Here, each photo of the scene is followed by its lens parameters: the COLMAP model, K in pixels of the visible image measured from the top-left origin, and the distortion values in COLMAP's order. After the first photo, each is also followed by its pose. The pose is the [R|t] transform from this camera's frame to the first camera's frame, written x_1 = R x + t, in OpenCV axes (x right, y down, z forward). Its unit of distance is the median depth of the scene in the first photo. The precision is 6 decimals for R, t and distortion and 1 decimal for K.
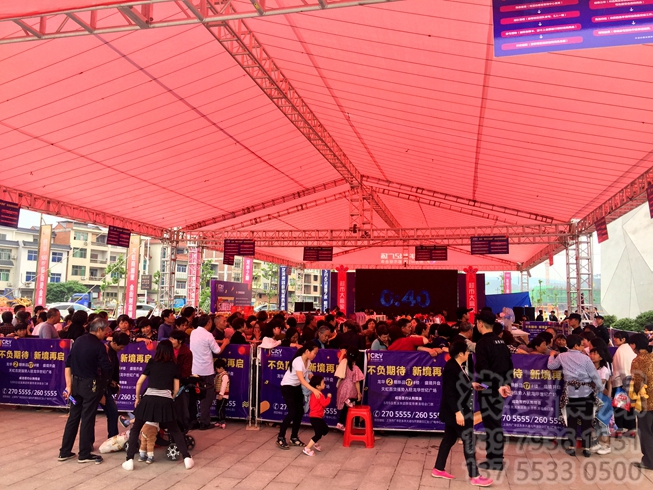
lens RADIAL K [[553.6, 0, 311.4], [0, 553.6, 266.5], [0, 0, 1]] dist [0.046480, -0.035666]
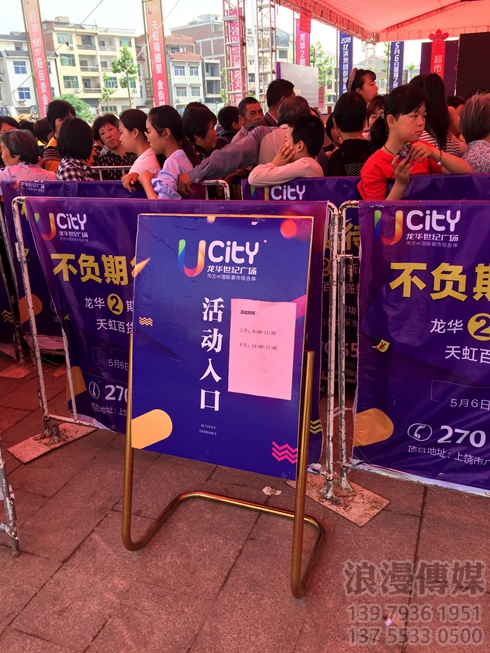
lens RADIAL K [[553.6, 0, 245.8], [0, 553.6, 330.5], [0, 0, 1]] dist [0.046480, -0.035666]
pose [[0.990924, -0.023459, -0.132364, -0.113424], [0.078384, 0.900770, 0.427164, 0.019672], [0.109208, -0.433662, 0.894433, 0.200077]]
